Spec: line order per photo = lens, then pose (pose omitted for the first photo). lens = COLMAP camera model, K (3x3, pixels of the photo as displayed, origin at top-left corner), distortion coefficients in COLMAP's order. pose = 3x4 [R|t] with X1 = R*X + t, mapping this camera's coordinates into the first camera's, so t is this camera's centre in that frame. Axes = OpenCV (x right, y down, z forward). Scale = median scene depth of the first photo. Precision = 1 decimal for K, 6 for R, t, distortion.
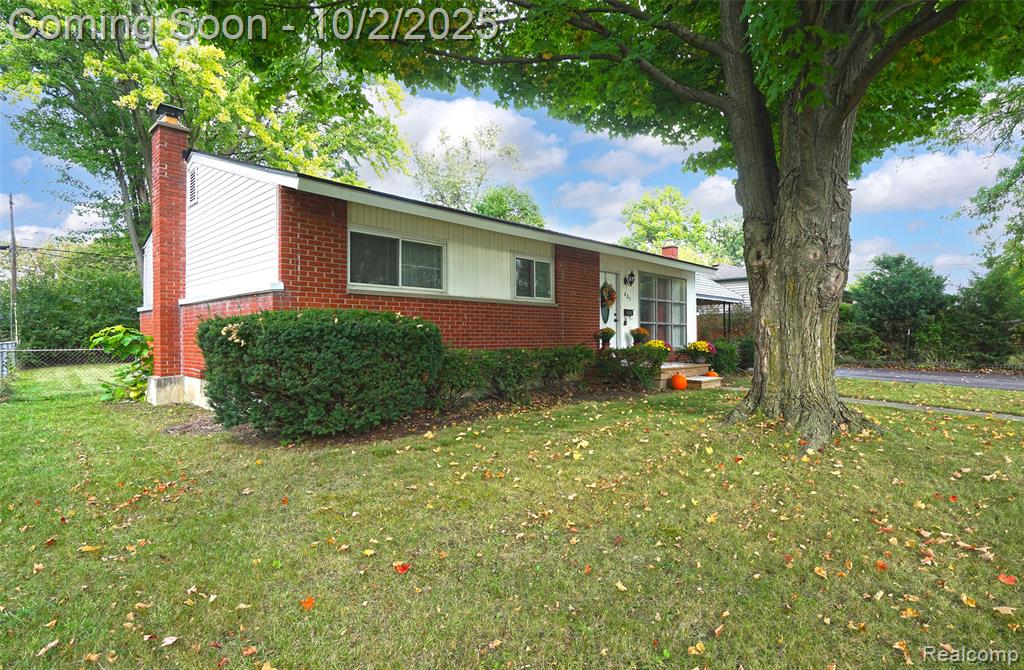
lens RADIAL K [[523.6, 0, 511.5], [0, 523.6, 335.2], [0, 0, 1]] dist [0.003954, 0.000725]
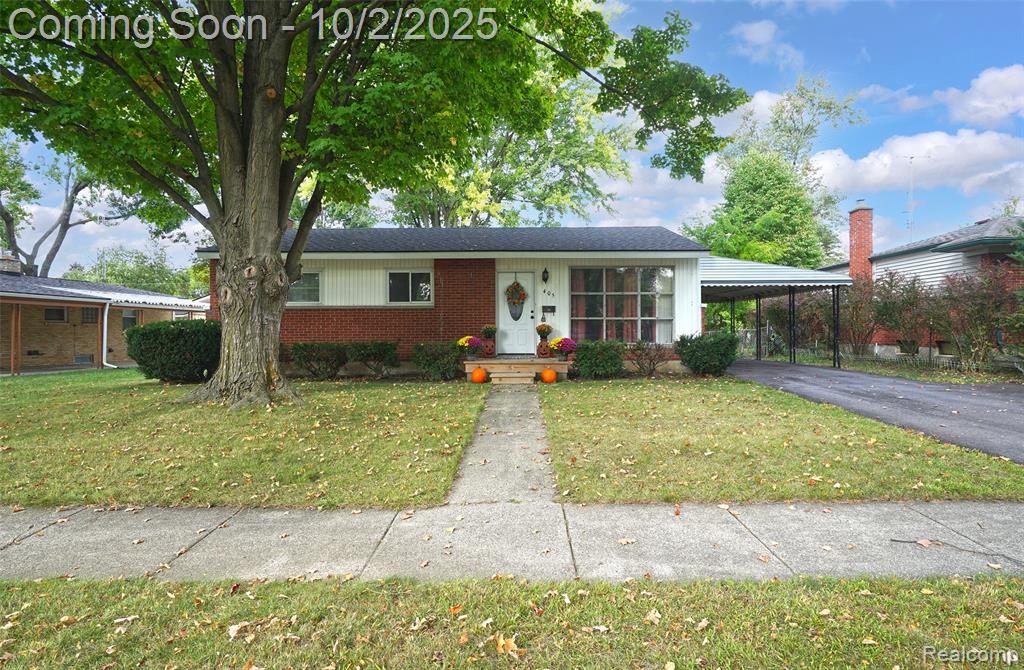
lens RADIAL K [[523.6, 0, 511.8], [0, 523.6, 331.8], [0, 0, 1]] dist [0.003954, 0.000725]
pose [[0.697294, -0.008054, -0.716740, 1.122632], [0.005808, 0.999968, -0.005586, 0.007799], [0.716761, -0.000267, 0.697319, 0.302784]]
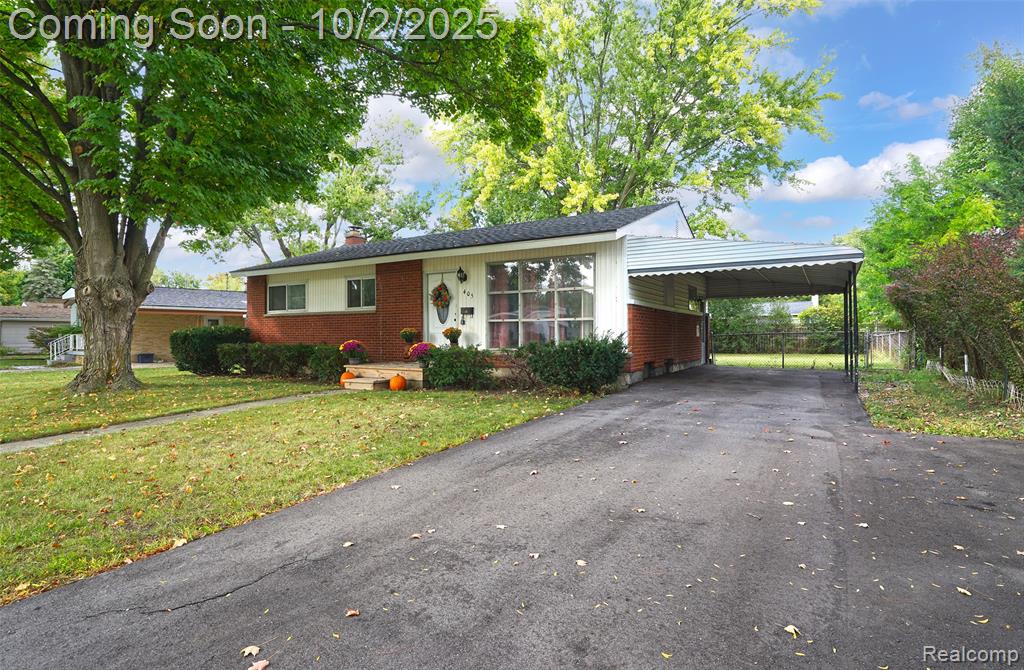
lens RADIAL K [[523.6, 0, 510.9], [0, 523.6, 335.6], [0, 0, 1]] dist [0.003954, 0.000725]
pose [[0.223254, -0.001255, -0.974759, 1.429444], [0.003343, 0.999994, -0.000521, 0.001760], [0.974755, -0.003142, 0.223257, 1.083529]]
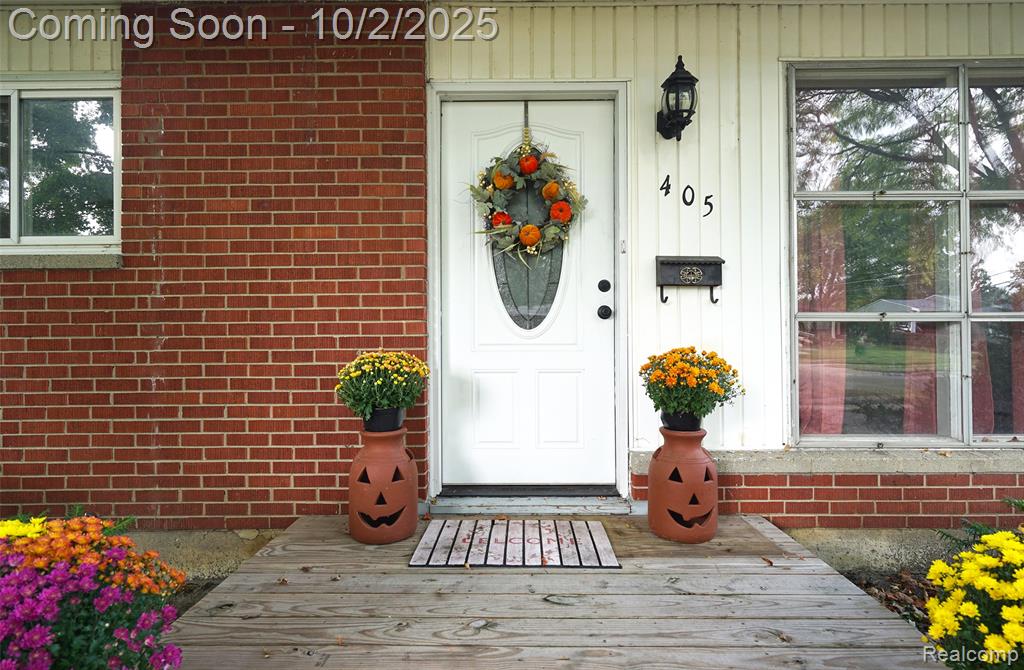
lens RADIAL K [[523.6, 0, 514.2], [0, 523.6, 333.7], [0, 0, 1]] dist [0.003954, 0.000725]
pose [[0.697553, -0.008682, -0.716481, 0.403159], [0.006905, 0.999962, -0.005394, -0.022290], [0.716500, -0.001185, 0.697586, 1.007247]]
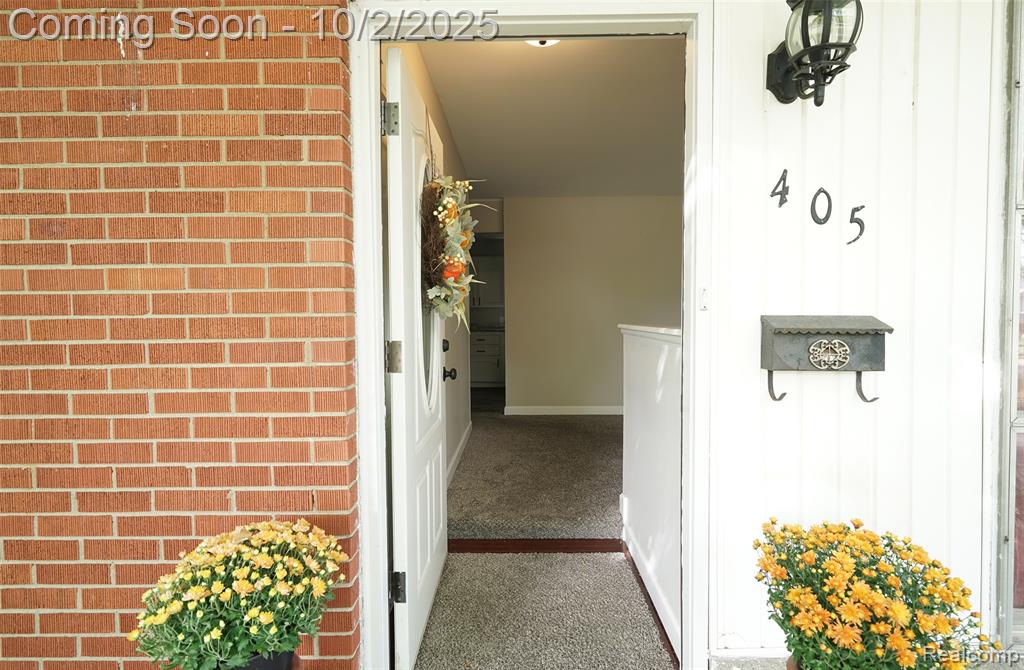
lens RADIAL K [[523.6, 0, 514.6], [0, 523.6, 334.4], [0, 0, 1]] dist [0.003954, 0.000725]
pose [[0.695182, 0.021102, -0.718524, 0.323592], [0.010481, 0.999165, 0.039484, -0.063010], [0.718757, -0.034979, 0.694381, 1.088015]]
